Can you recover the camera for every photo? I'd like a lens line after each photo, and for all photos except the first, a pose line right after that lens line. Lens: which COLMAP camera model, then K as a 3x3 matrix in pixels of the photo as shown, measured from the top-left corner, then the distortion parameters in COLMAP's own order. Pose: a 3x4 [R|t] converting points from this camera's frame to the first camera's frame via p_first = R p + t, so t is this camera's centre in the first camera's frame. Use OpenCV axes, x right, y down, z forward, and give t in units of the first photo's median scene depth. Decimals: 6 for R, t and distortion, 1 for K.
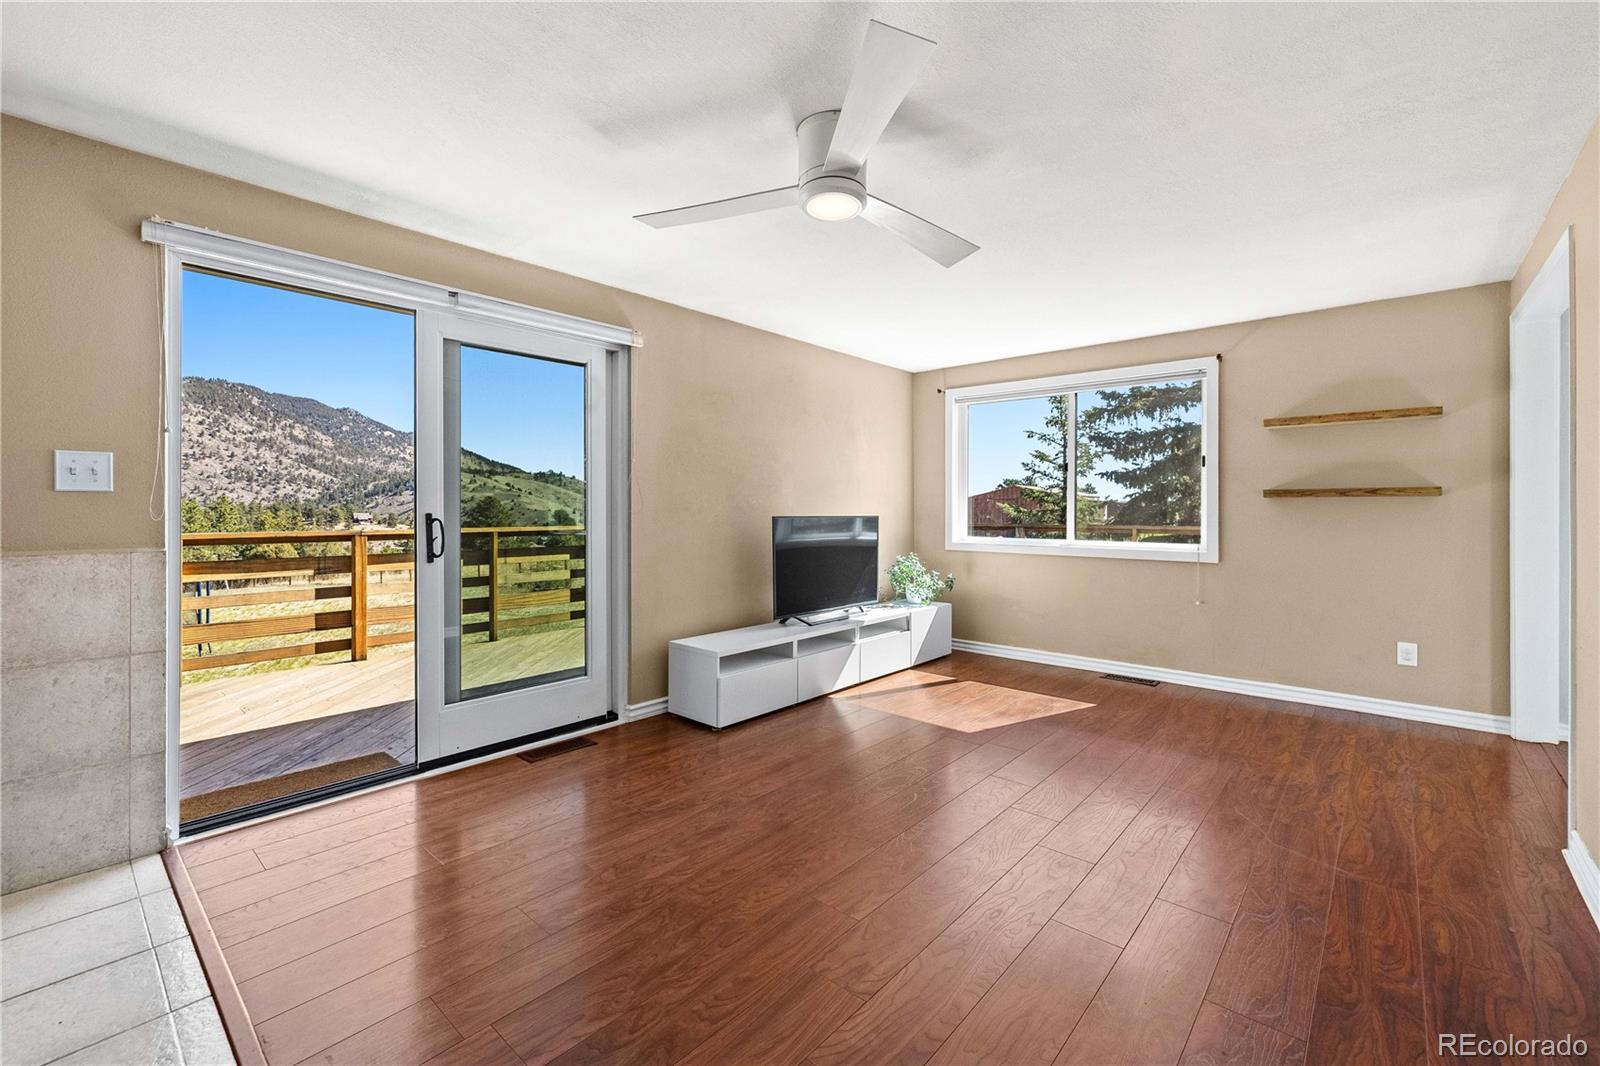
lens RADIAL K [[675.8, 0, 796.6], [0, 675.8, 510.2], [0, 0, 1]] dist [0.001421, 0.000164]
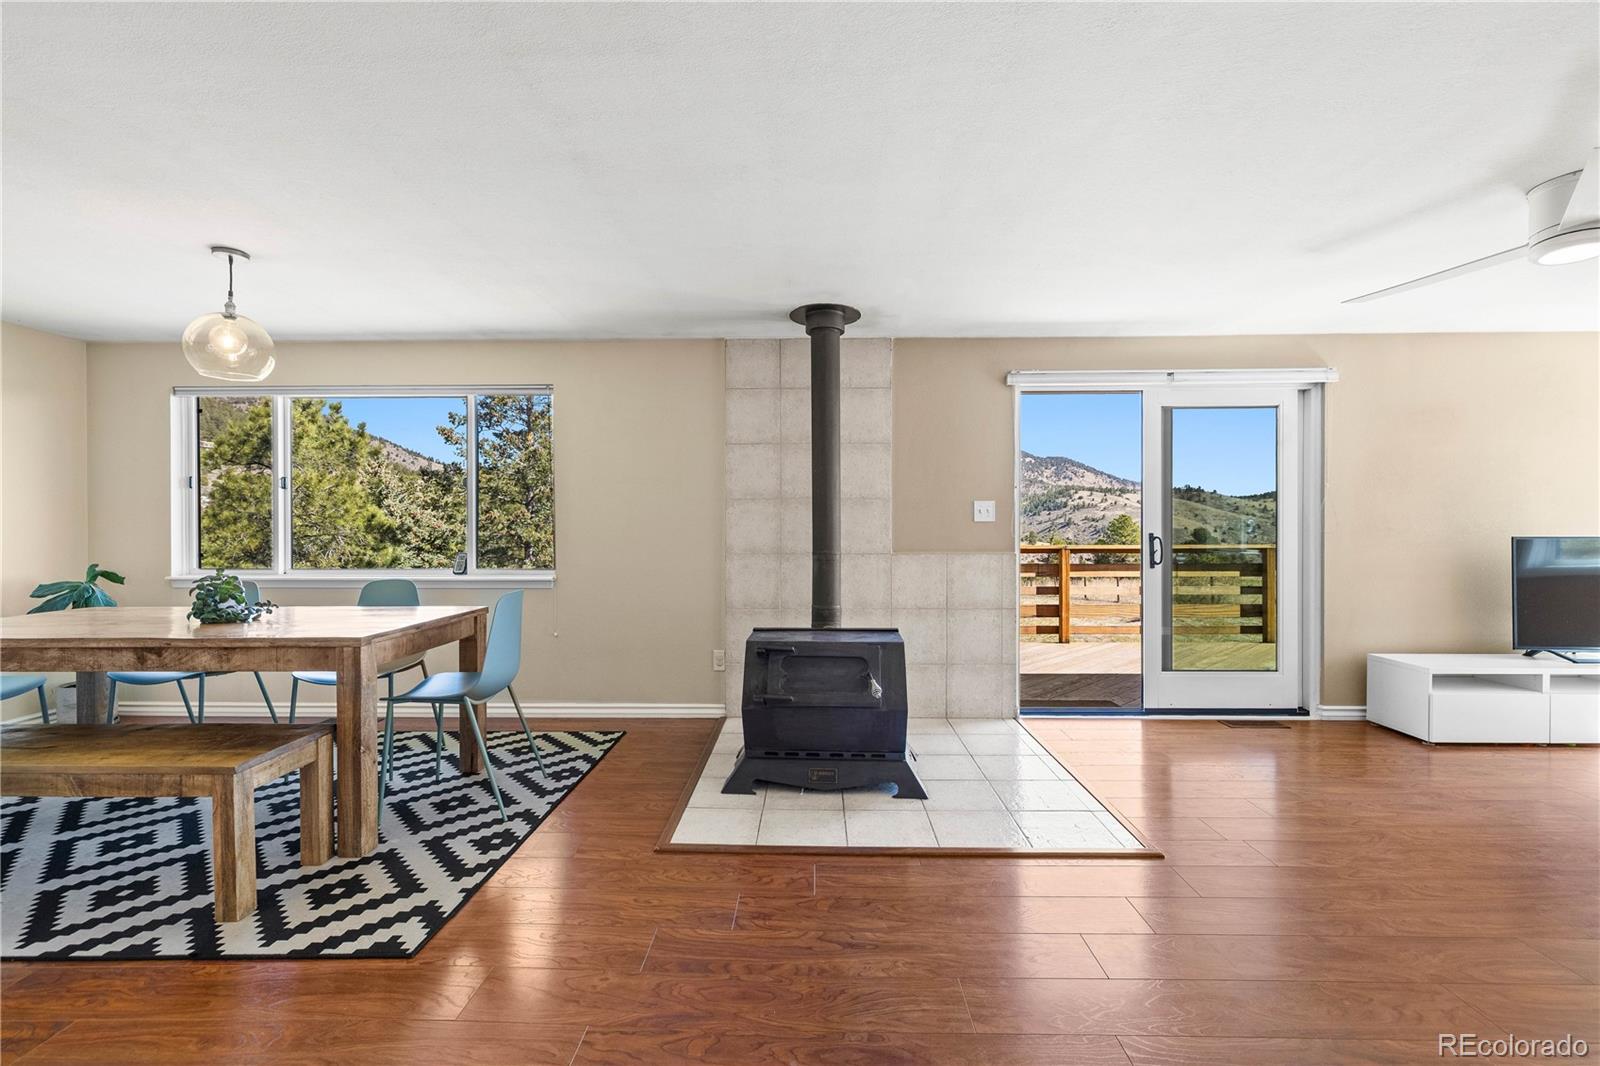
lens RADIAL K [[674.0, 0, 801.6], [0, 674.0, 534.9], [0, 0, 1]] dist [0.001348, -0.000005]
pose [[0.646179, 0.004259, -0.763174, 0.042930], [0.002895, 0.999964, 0.008031, -0.003731], [0.763180, -0.007399, 0.646143, -0.348460]]
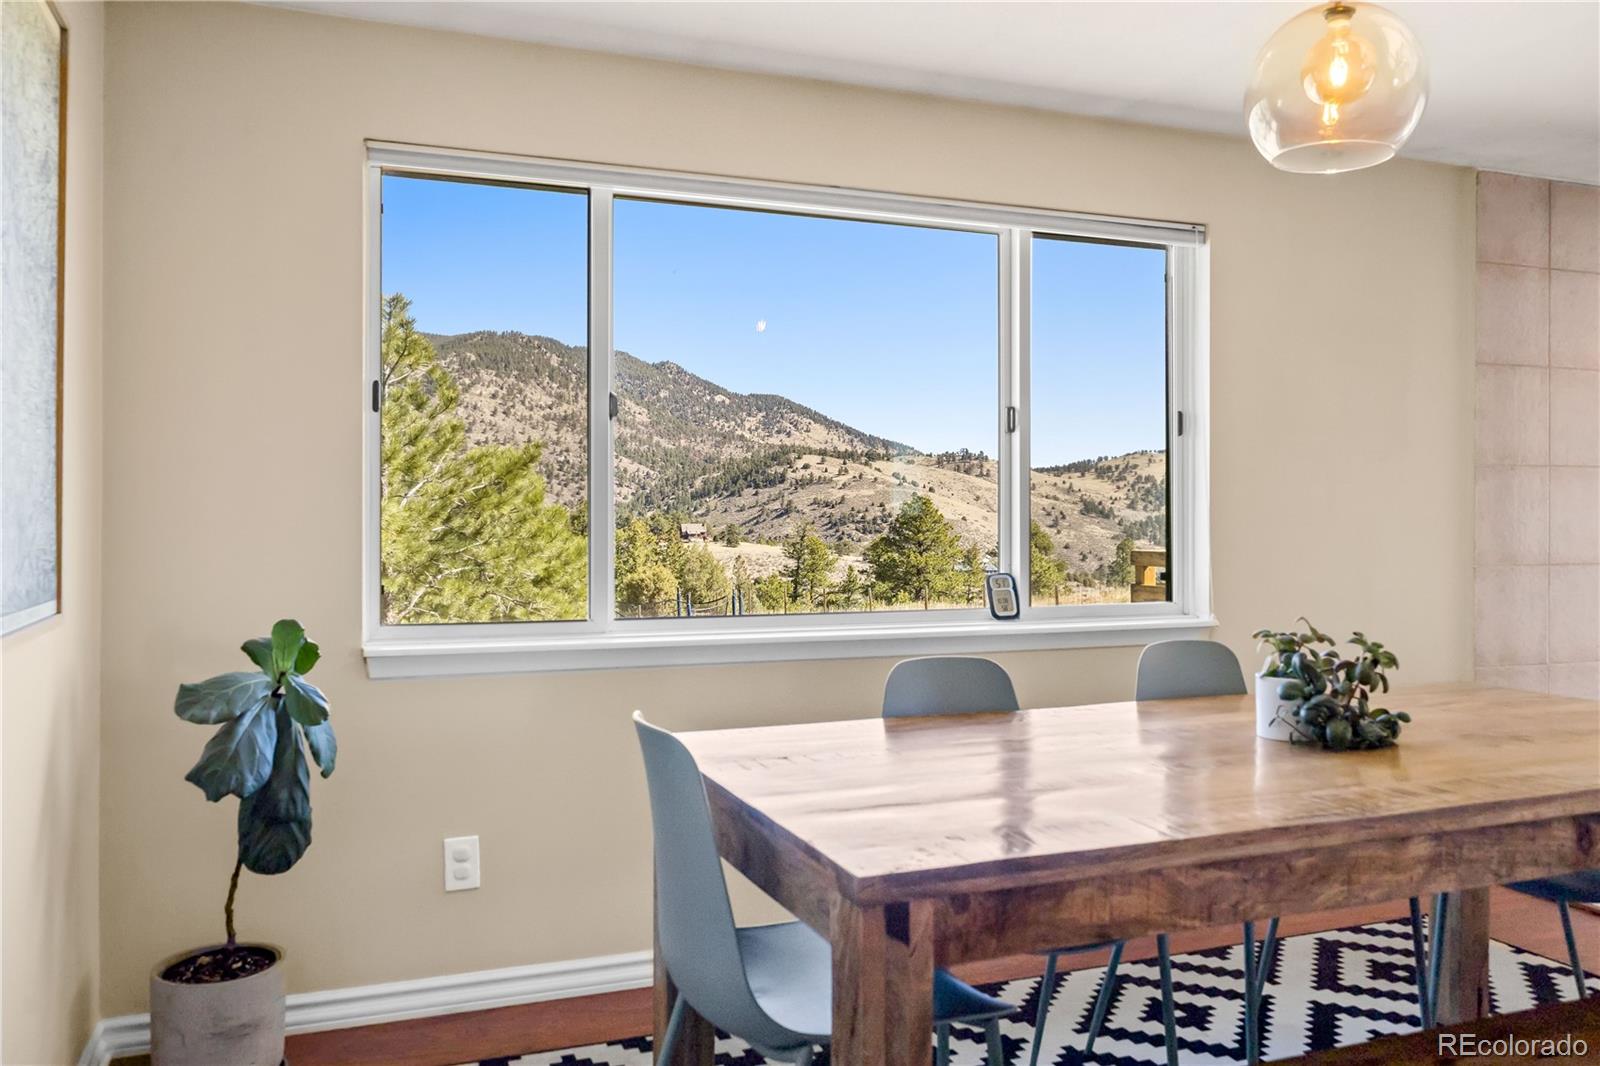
lens RADIAL K [[1243.2, 0, 799.8], [0, 1243.2, 525.7], [0, 0, 1]] dist [-0.001933, 0.004738]
pose [[0.886829, -0.000287, -0.462098, -0.856714], [0.002986, 0.999982, 0.005109, -0.007481], [0.462088, -0.005911, 0.886814, -0.951223]]
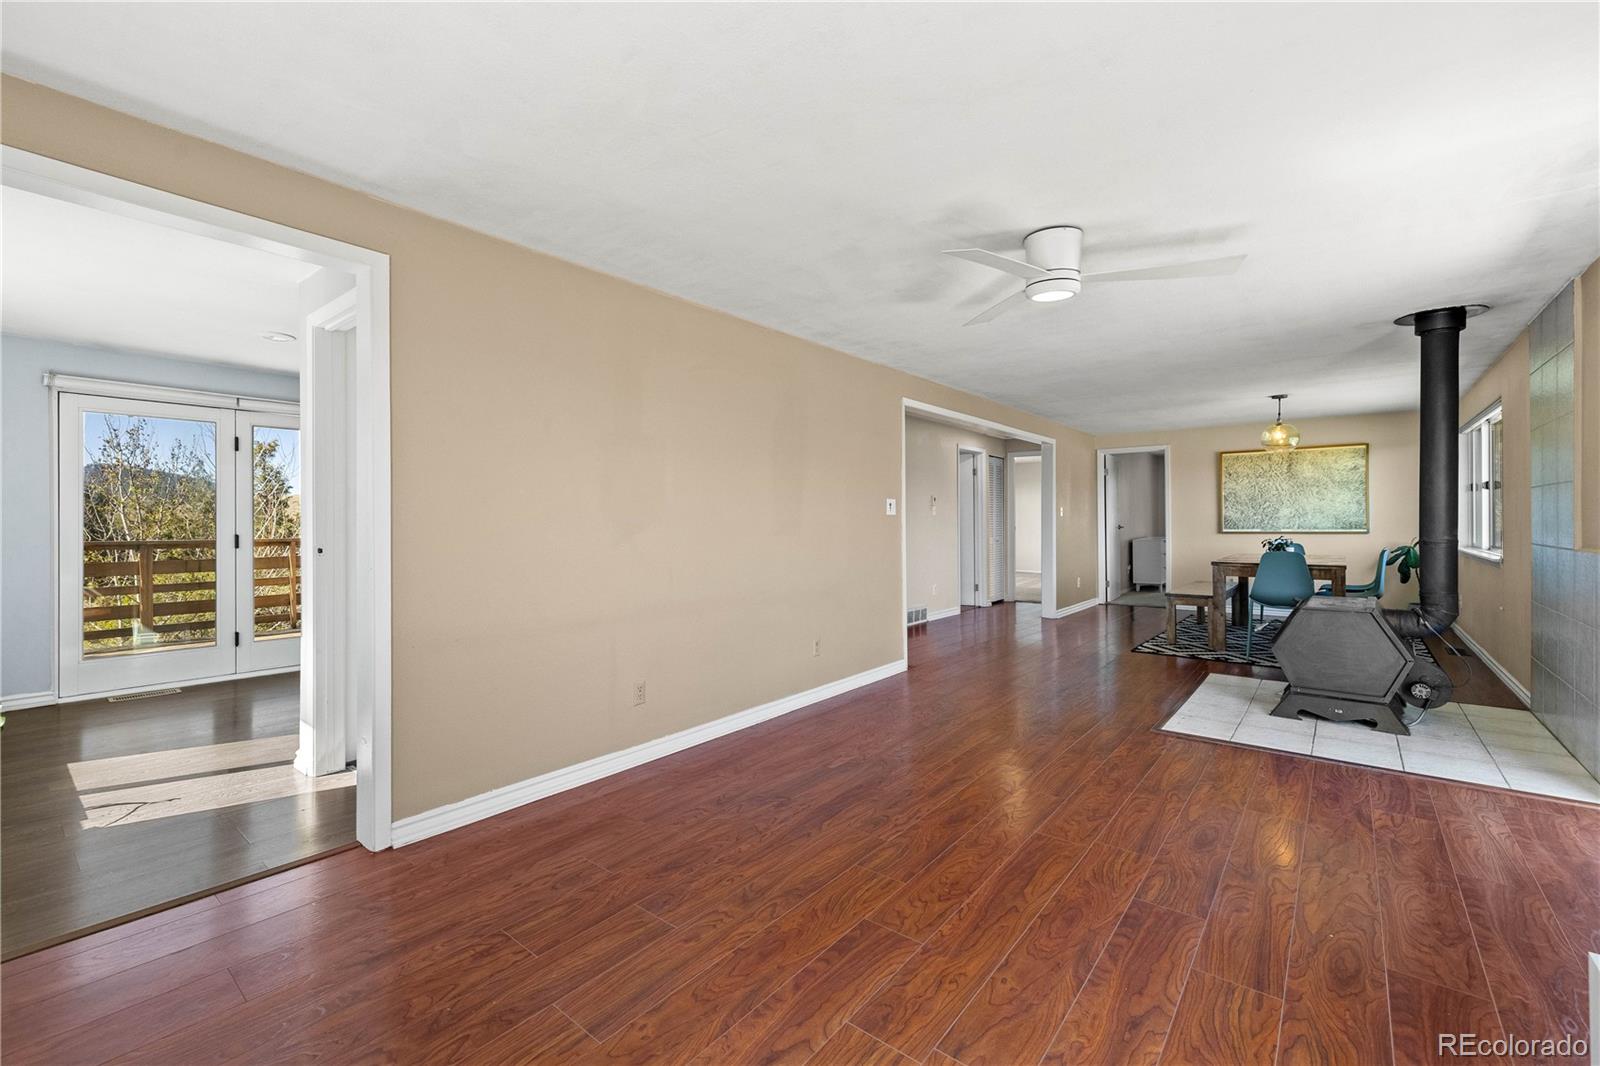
lens RADIAL K [[675.8, 0, 796.6], [0, 675.8, 510.2], [0, 0, 1]] dist [0.001421, 0.000164]
pose [[-0.999185, -0.000929, -0.040347, 0.324827], [-0.000407, 0.999916, -0.012954, -0.004385], [0.040356, -0.012927, -0.999102, 1.229043]]
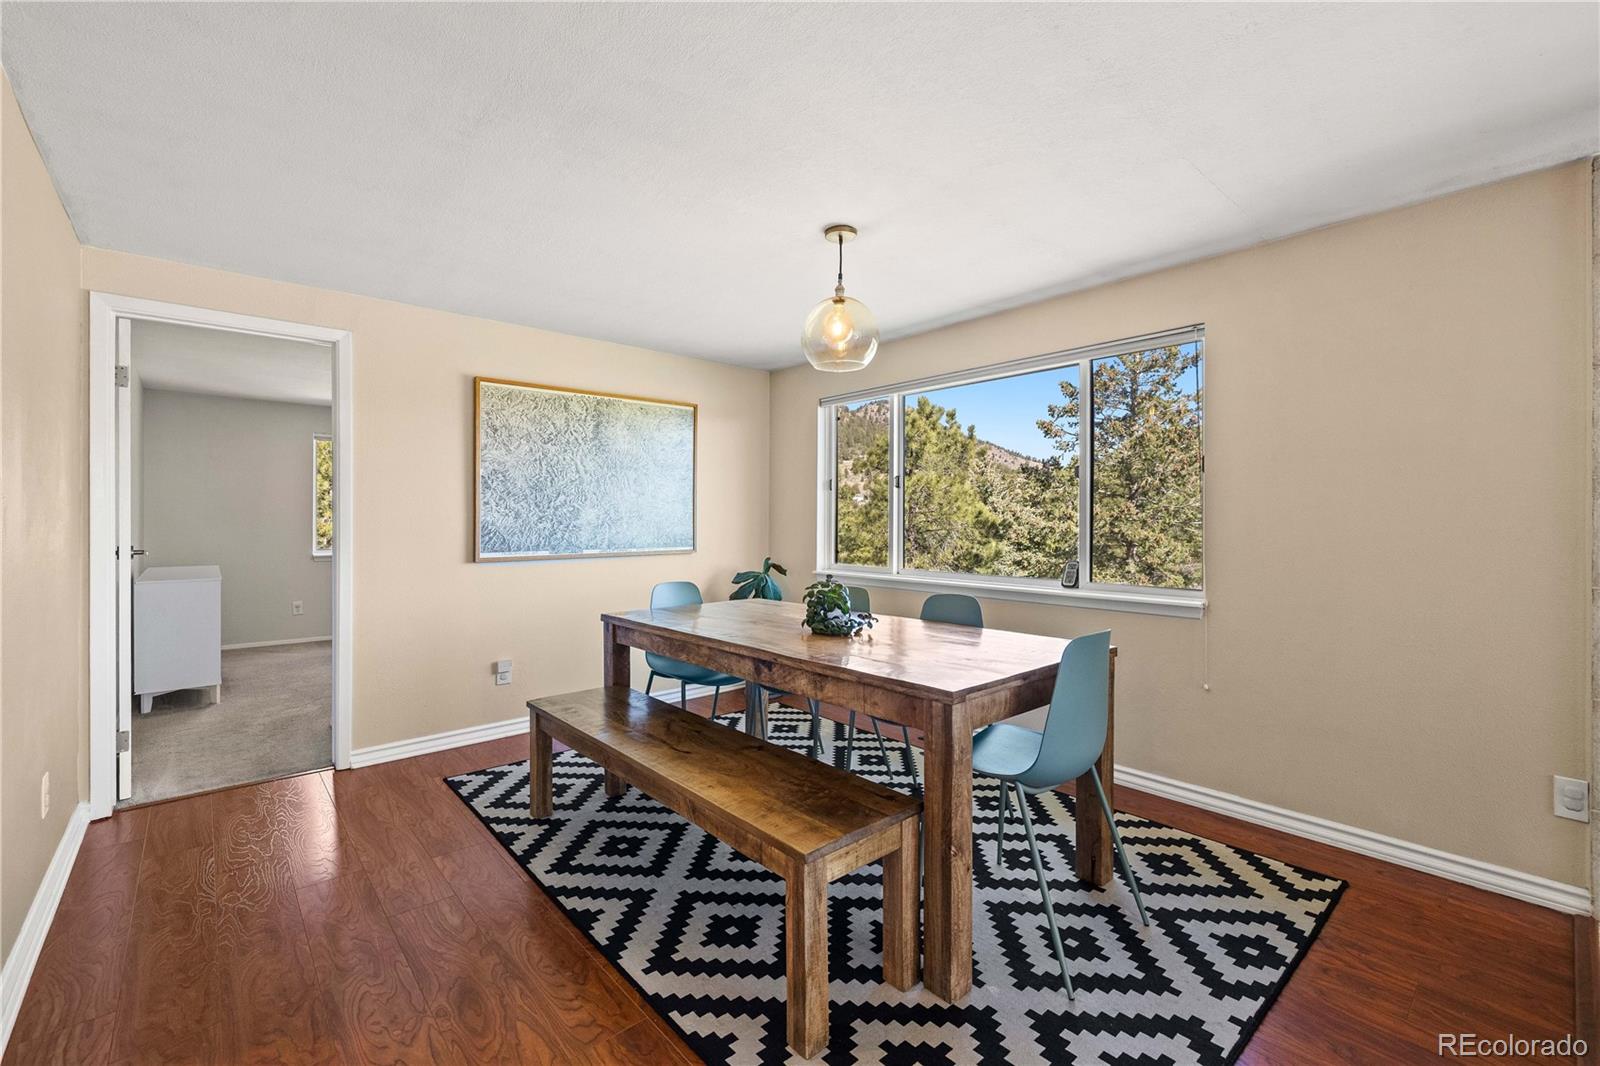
lens RADIAL K [[677.2, 0, 796.8], [0, 677.2, 522.8], [0, 0, 1]] dist [0.001795, 0.000309]
pose [[-0.128517, -0.002378, -0.991704, -0.237032], [-0.002435, 0.999995, -0.002083, -0.013642], [0.991704, 0.002148, -0.128522, -0.302809]]
